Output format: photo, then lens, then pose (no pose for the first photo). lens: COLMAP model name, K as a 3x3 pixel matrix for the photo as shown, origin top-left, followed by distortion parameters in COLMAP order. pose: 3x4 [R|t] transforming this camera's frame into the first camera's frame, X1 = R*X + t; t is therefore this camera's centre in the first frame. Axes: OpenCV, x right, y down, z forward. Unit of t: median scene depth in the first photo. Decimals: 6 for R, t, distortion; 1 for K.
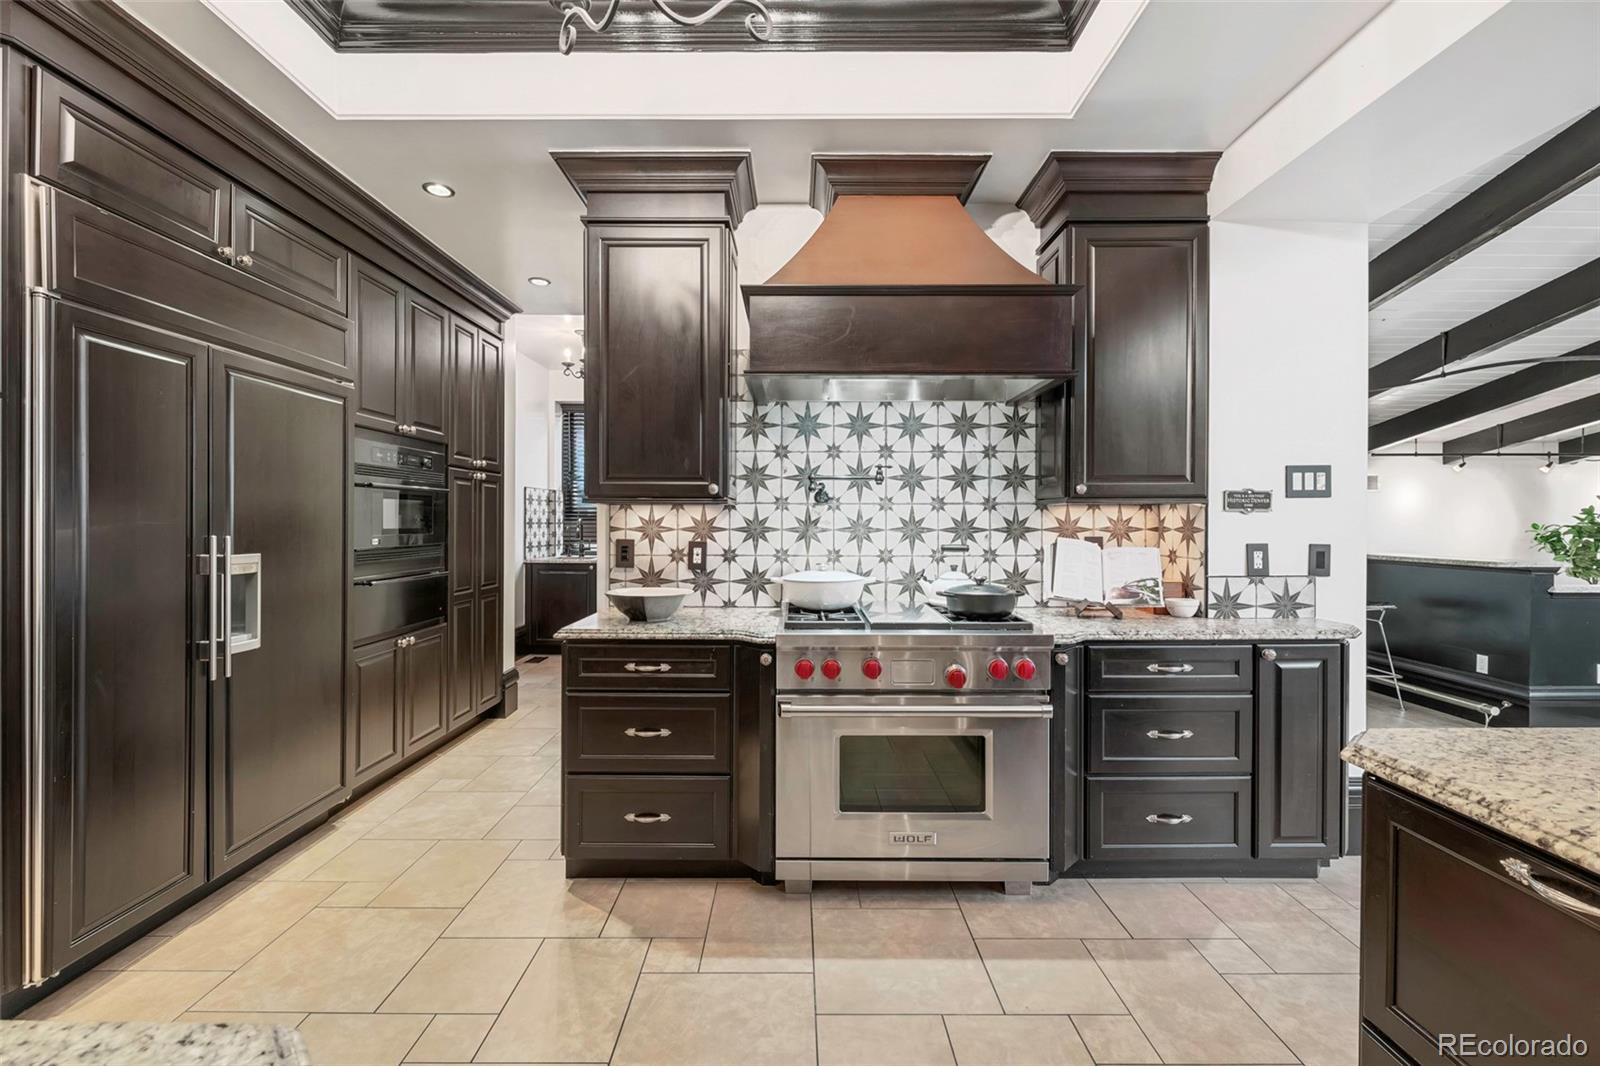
lens RADIAL K [[691.4, 0, 802.2], [0, 691.4, 530.7], [0, 0, 1]] dist [0.000644, 0.000012]
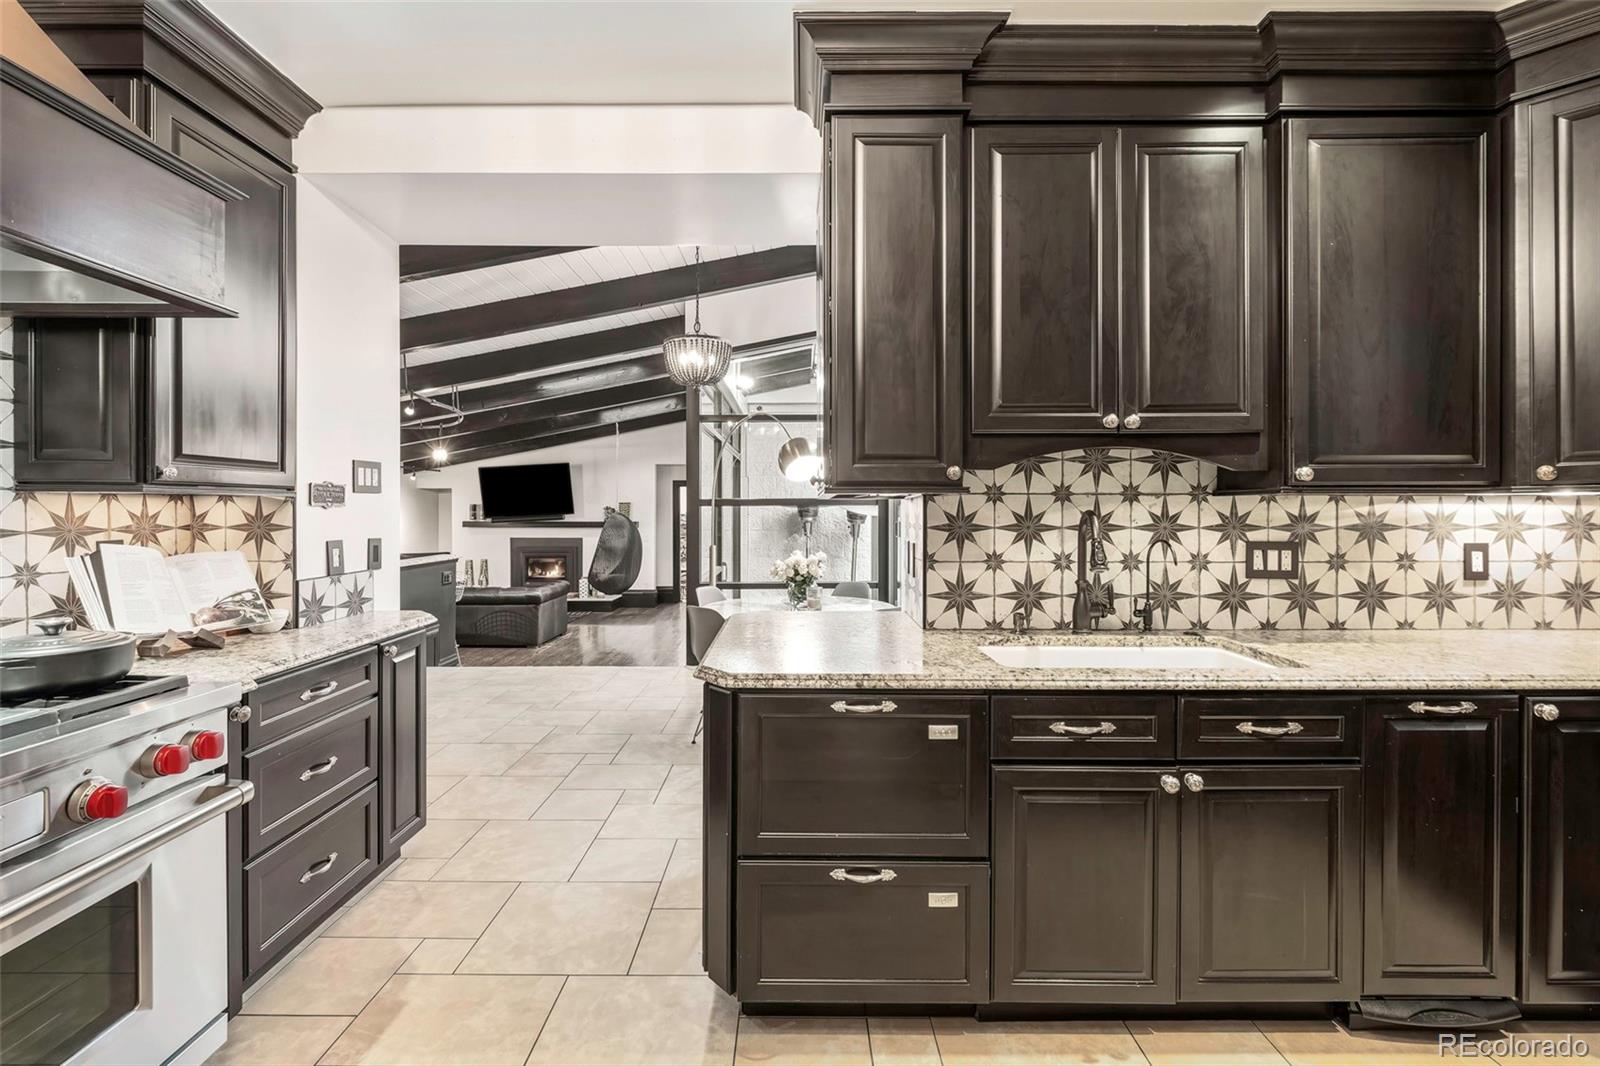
lens RADIAL K [[691.4, 0, 803.0], [0, 691.4, 519.9], [0, 0, 1]] dist [0.000644, 0.000012]
pose [[0.016206, -0.012530, 0.999790, -0.273819], [0.011091, 0.999862, 0.012351, -0.014035], [-0.999807, 0.010888, 0.016343, 0.346547]]
